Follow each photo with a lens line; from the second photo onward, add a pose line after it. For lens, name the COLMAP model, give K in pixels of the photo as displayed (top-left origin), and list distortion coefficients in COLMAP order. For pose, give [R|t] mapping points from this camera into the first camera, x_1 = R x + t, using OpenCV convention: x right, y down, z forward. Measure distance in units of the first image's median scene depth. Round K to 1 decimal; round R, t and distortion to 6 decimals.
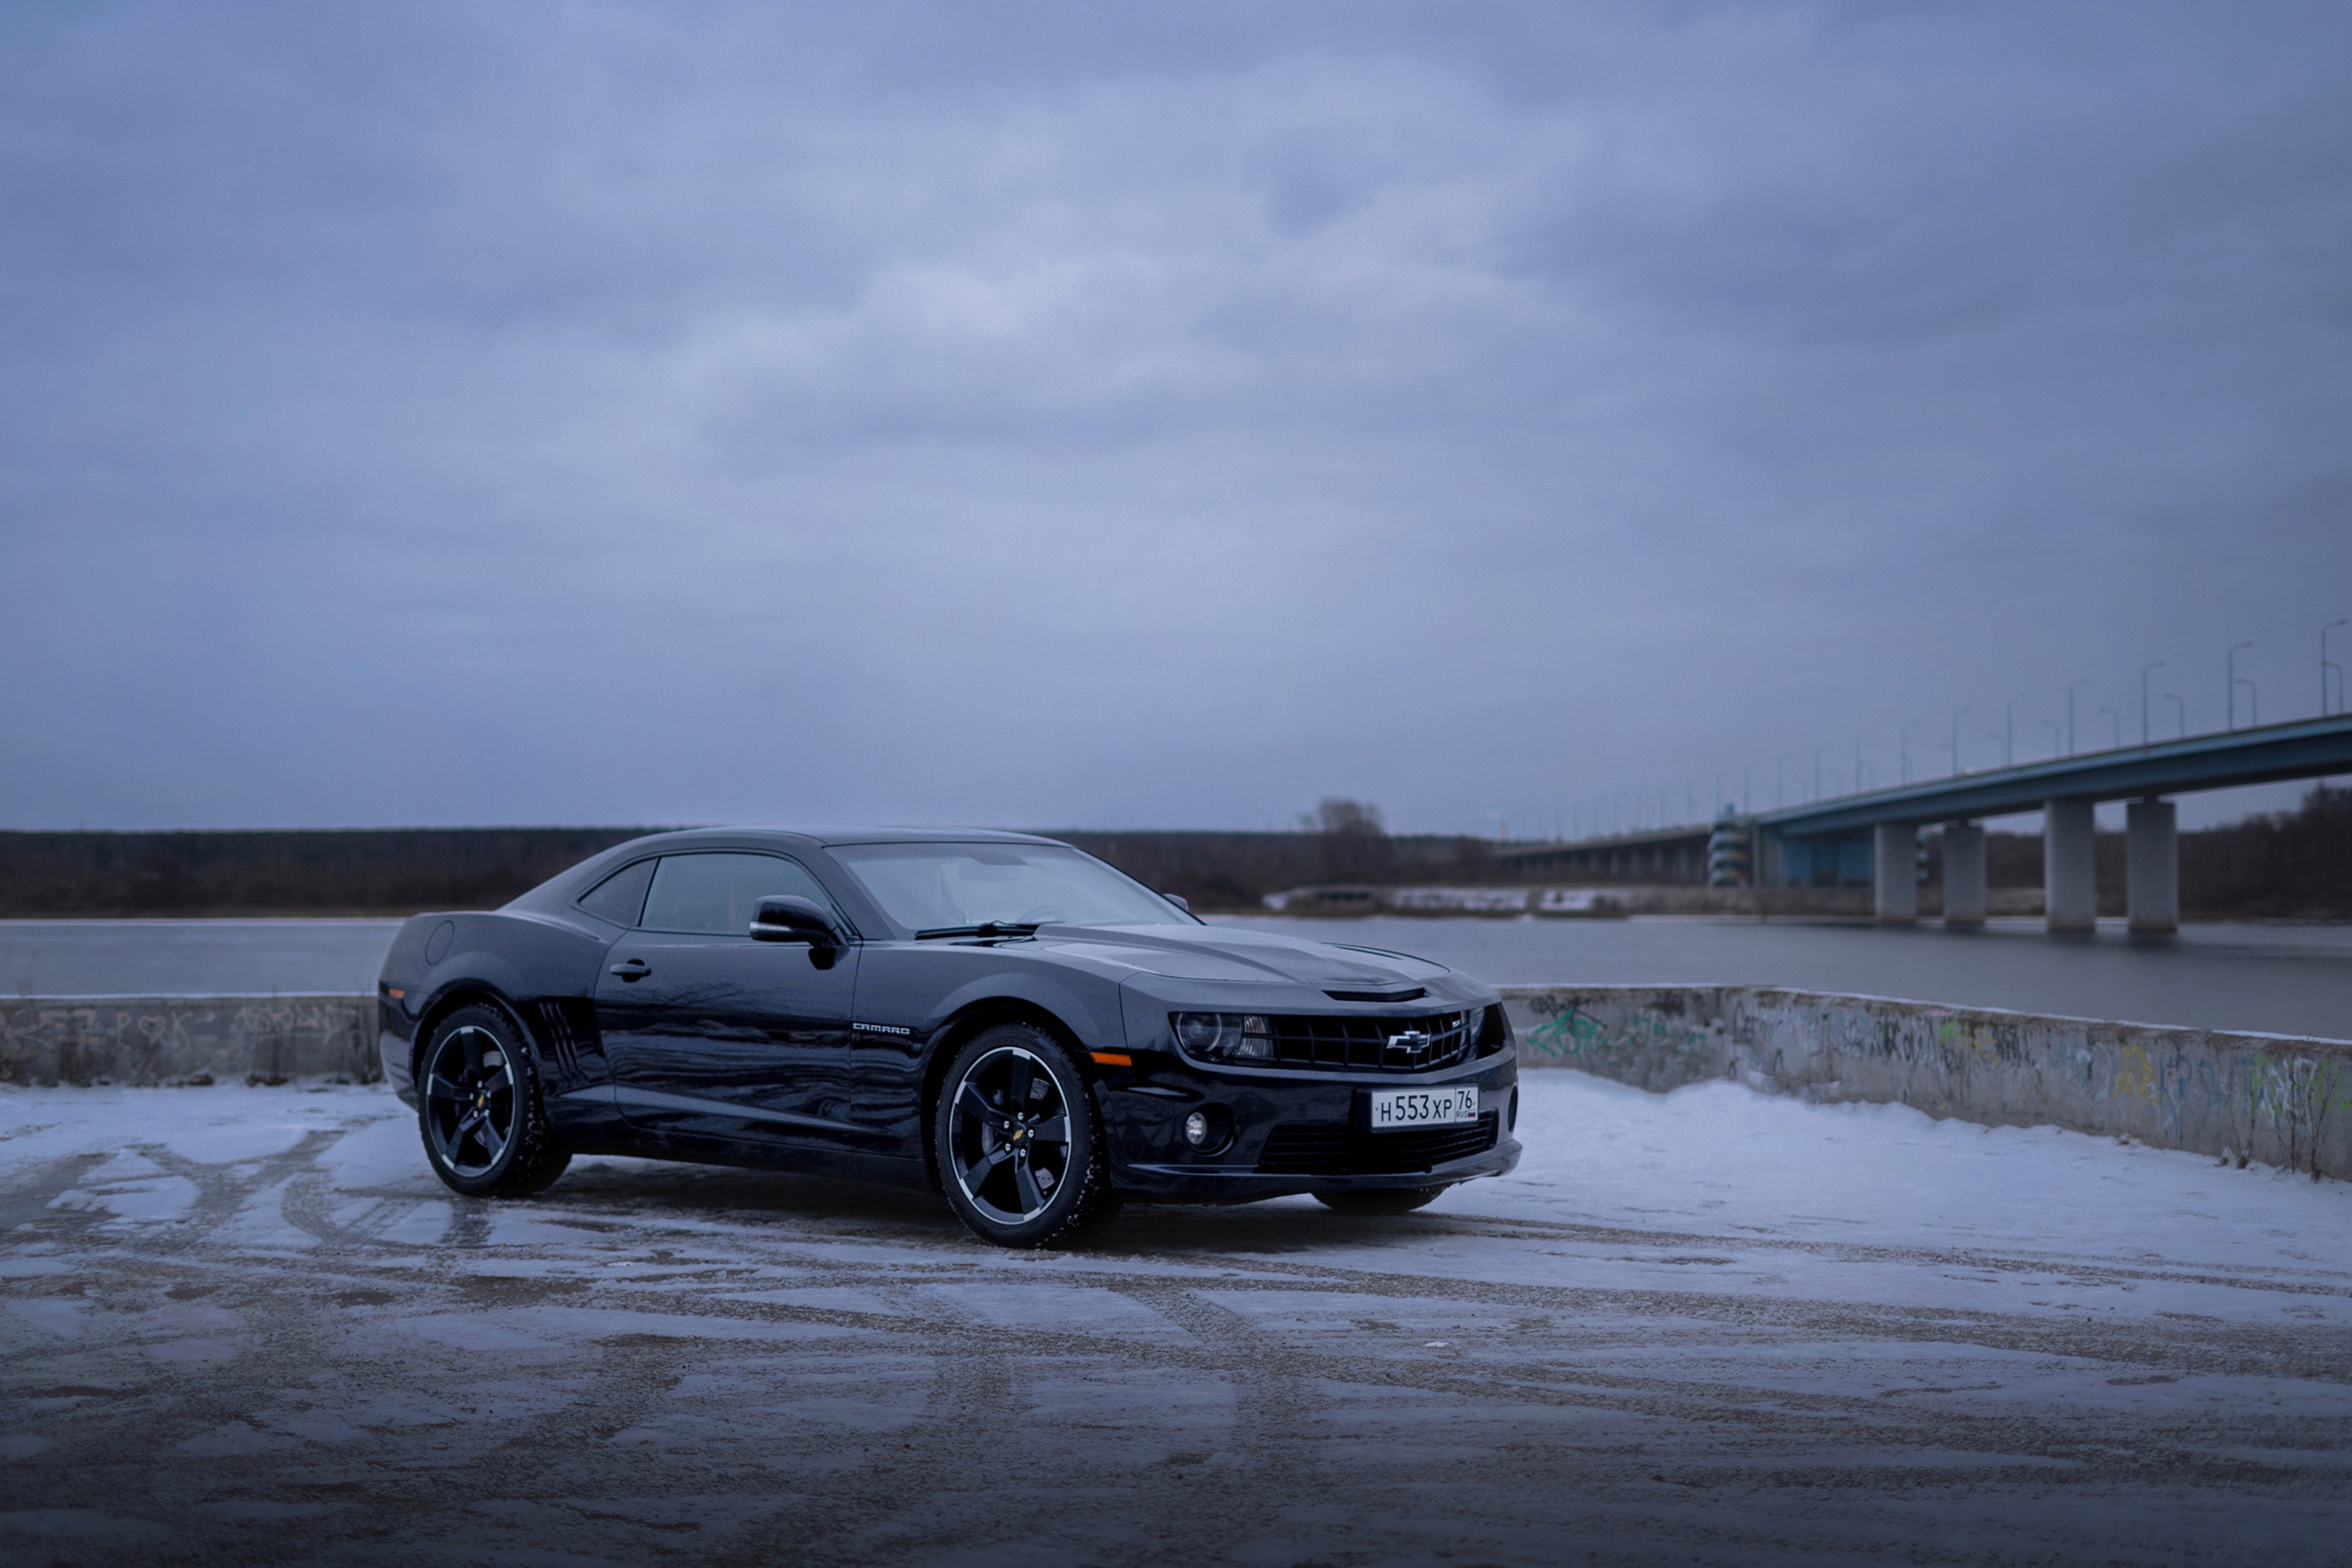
lens RADIAL K [[3348.0, 0, 1176.0], [0, 3348.0, 784.0], [0, 0, 1]] dist [0.291453, -0.811658]
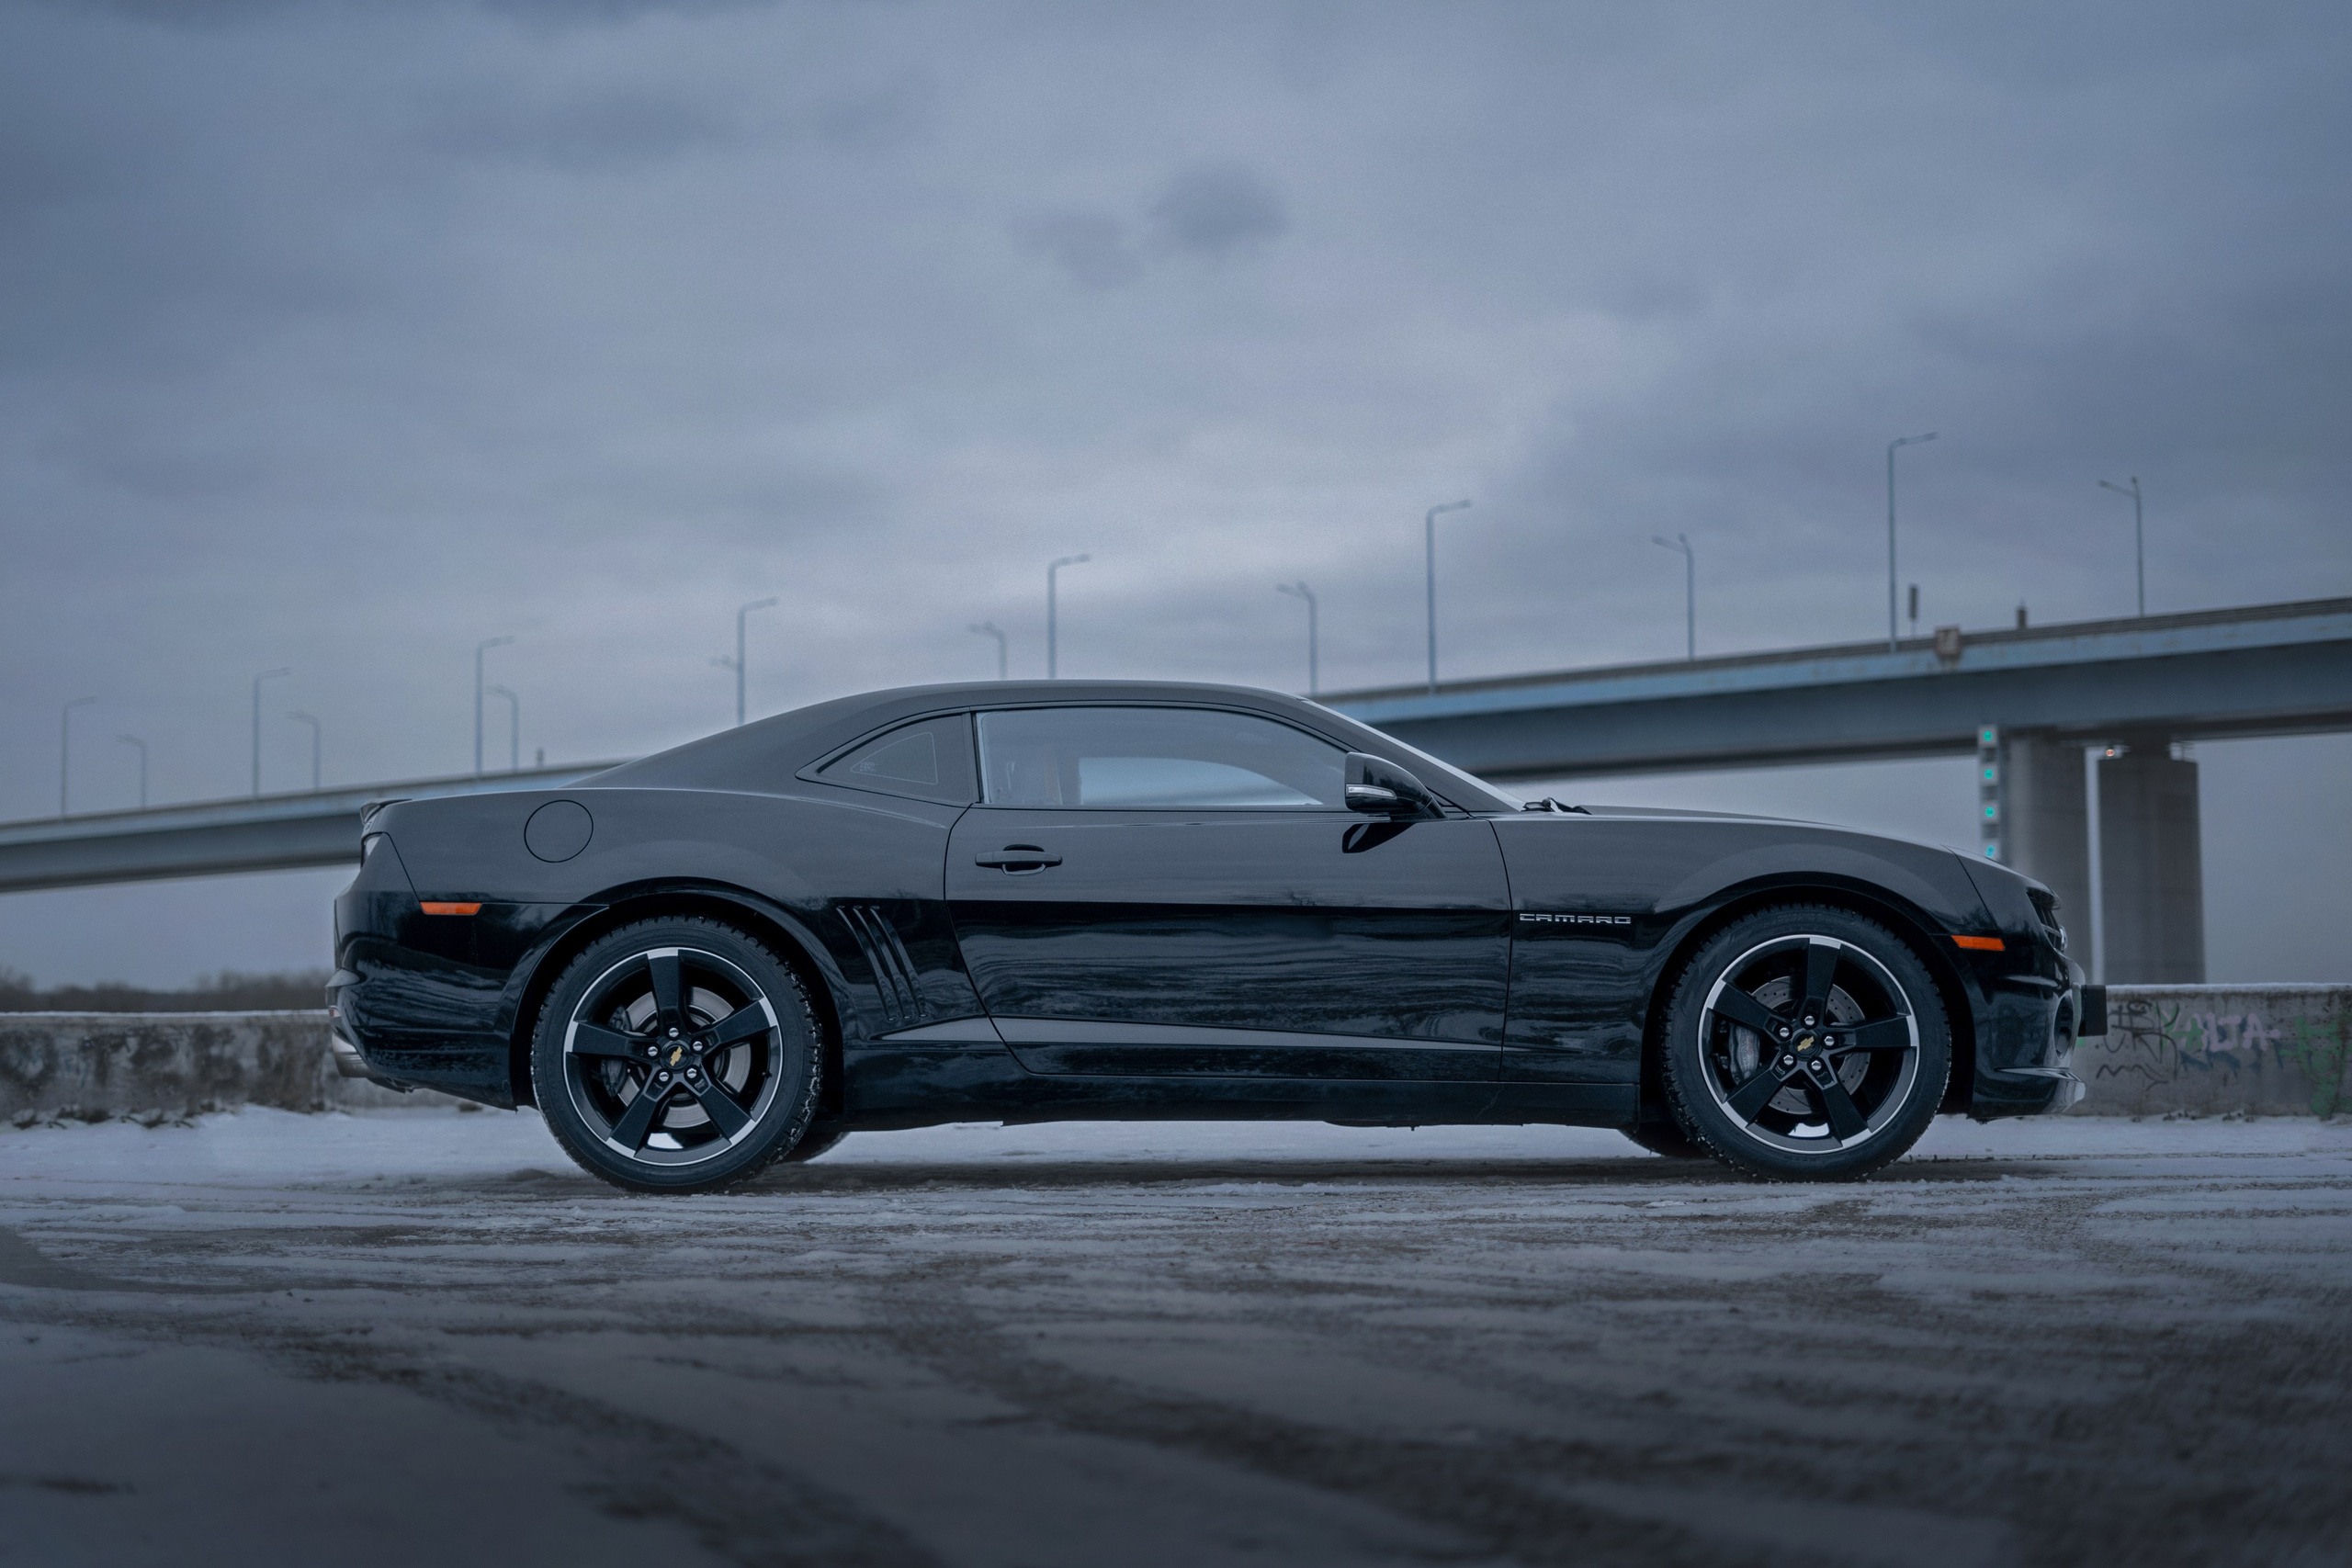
lens RADIAL K [[3424.7, 0, 1176.0], [0, 3424.7, 784.0], [0, 0, 1]] dist [0.241291, -0.031059]
pose [[0.723752, 0.035862, 0.689128, -0.681371], [-0.012408, 0.999164, -0.038964, 0.071197], [-0.689948, 0.019650, 0.723592, 0.469262]]
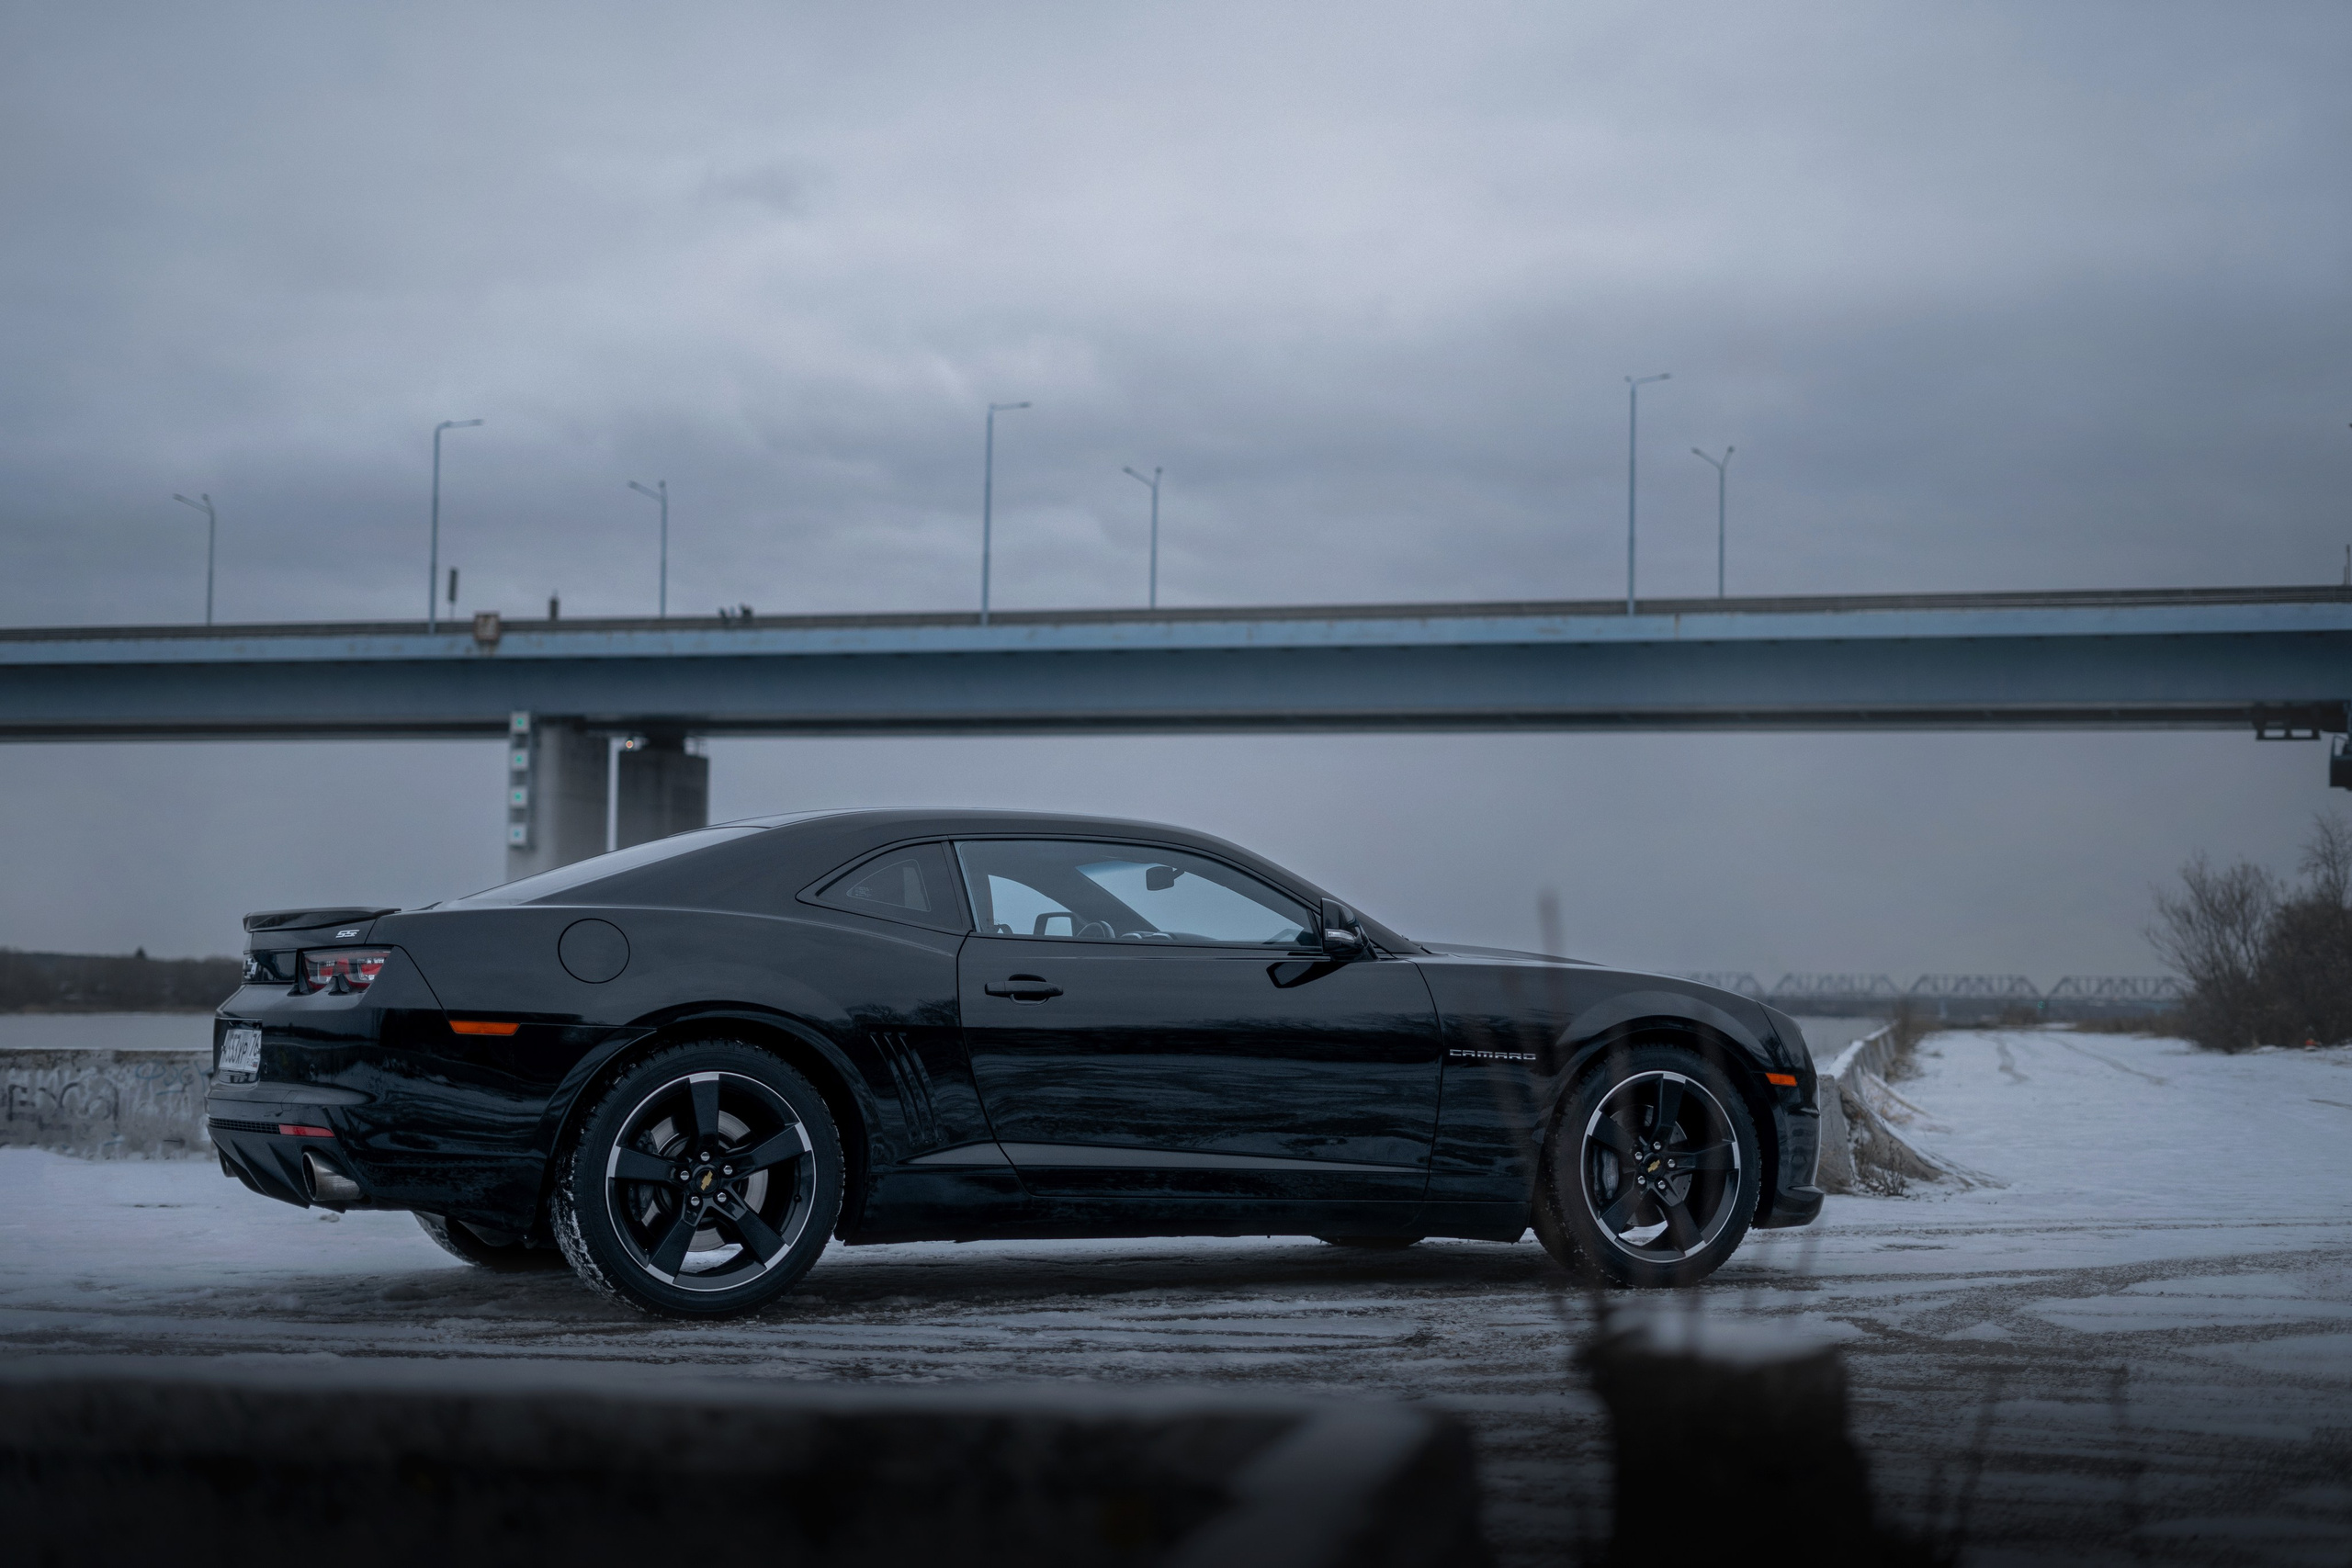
lens RADIAL K [[3424.7, 0, 1176.0], [0, 3424.7, 784.0], [0, 0, 1]] dist [0.241291, -0.031059]
pose [[0.347248, 0.056120, 0.936093, -0.919251], [-0.045503, 0.998040, -0.042954, 0.043283], [-0.936669, -0.027680, 0.349121, 0.741947]]
